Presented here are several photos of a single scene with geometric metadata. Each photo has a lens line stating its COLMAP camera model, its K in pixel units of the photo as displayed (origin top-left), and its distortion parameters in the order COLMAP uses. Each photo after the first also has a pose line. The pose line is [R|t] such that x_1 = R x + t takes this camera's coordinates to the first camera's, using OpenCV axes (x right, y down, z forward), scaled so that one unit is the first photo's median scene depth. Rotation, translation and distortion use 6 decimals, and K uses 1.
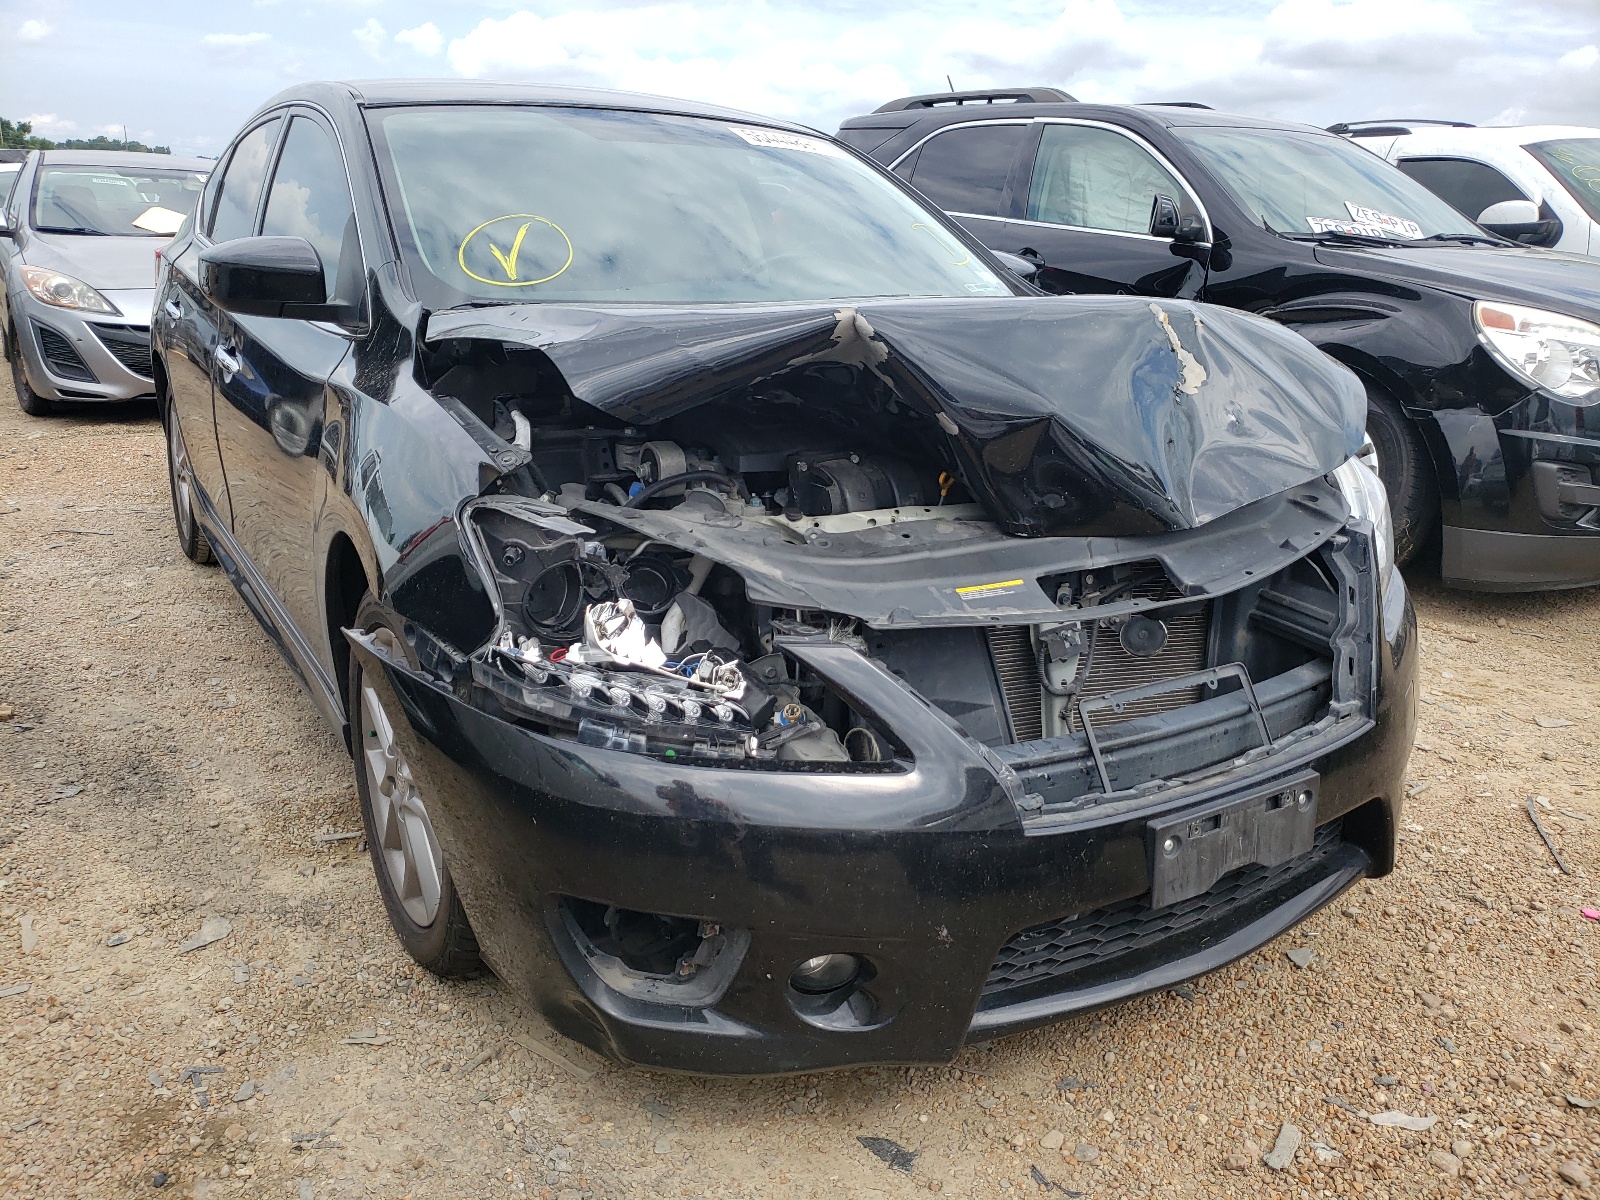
lens RADIAL K [[1240.1, 0, 796.2], [0, 1240.1, 607.0], [0, 0, 1]] dist [0.010165, 0.011471]
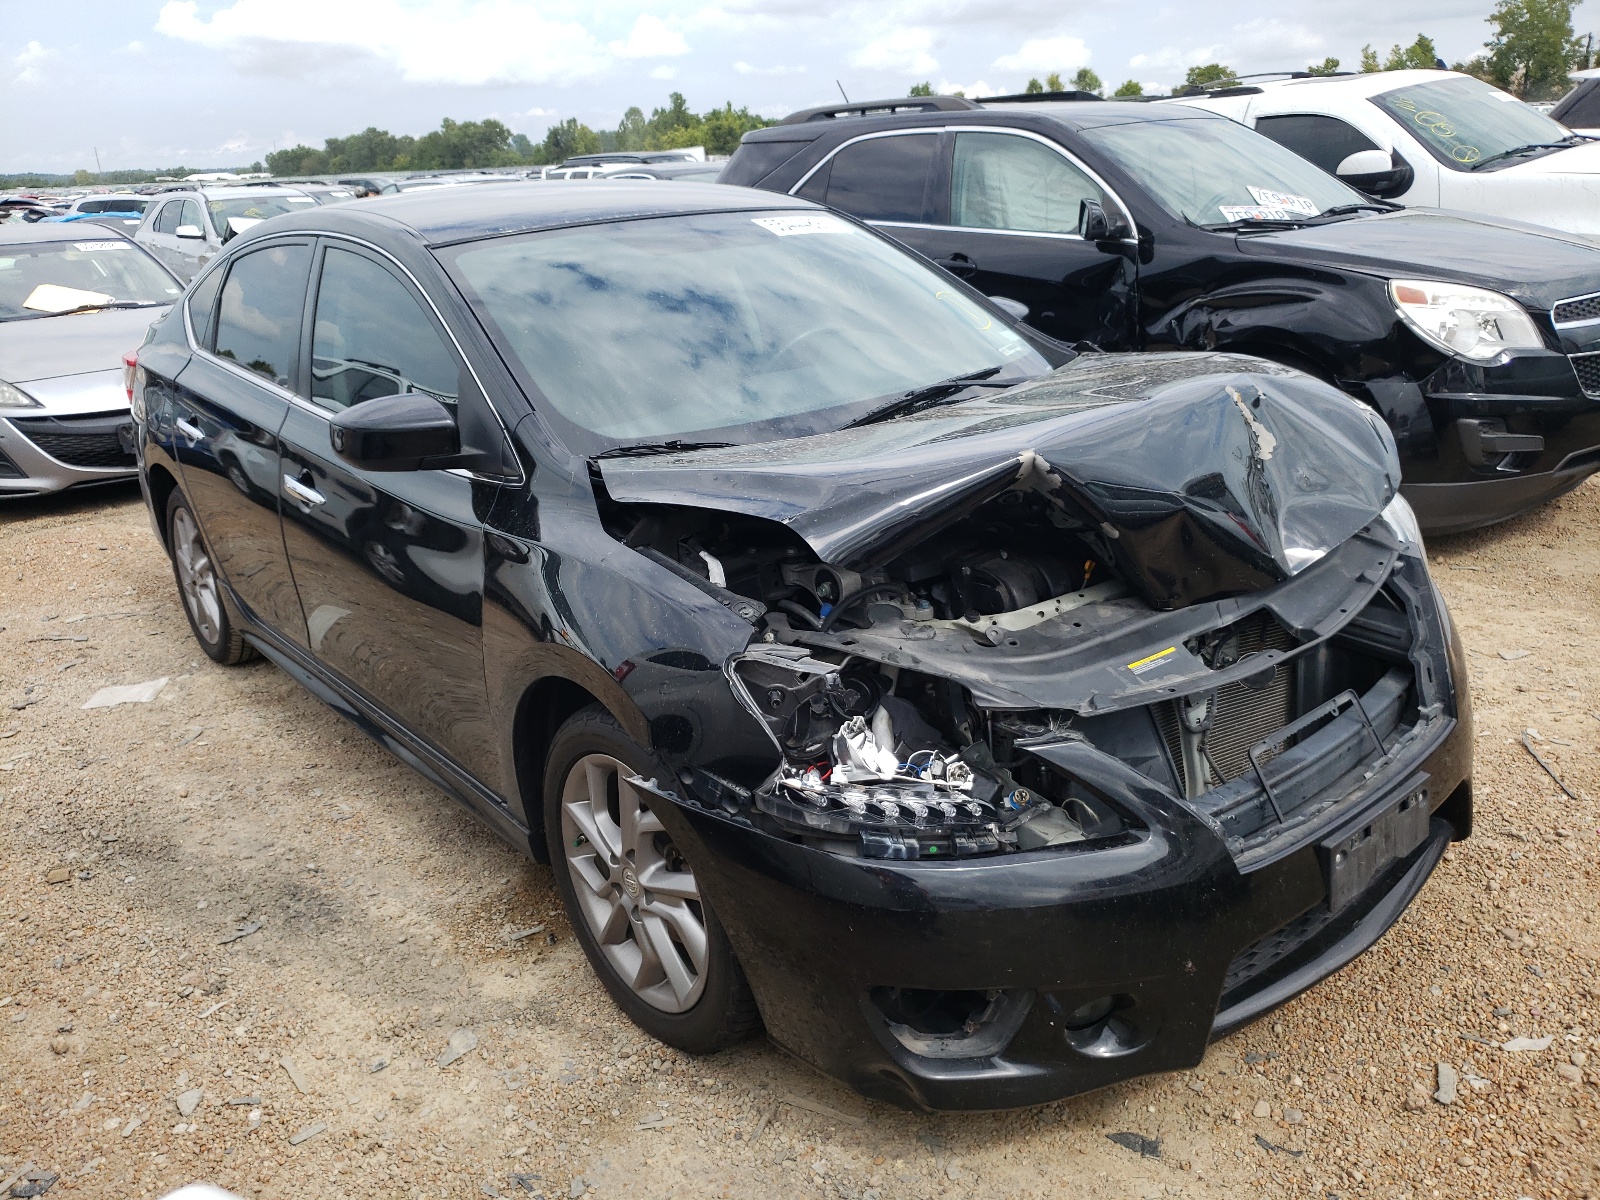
lens RADIAL K [[1239.1, 0, 800.0], [0, 1239.1, 600.0], [0, 0, 1]] dist [-0.010711, 0.036792]
pose [[0.986568, -0.132913, 0.094958, -0.262451], [0.130446, 0.990947, 0.031757, -0.144465], [-0.098319, -0.018944, 0.994975, -0.127855]]
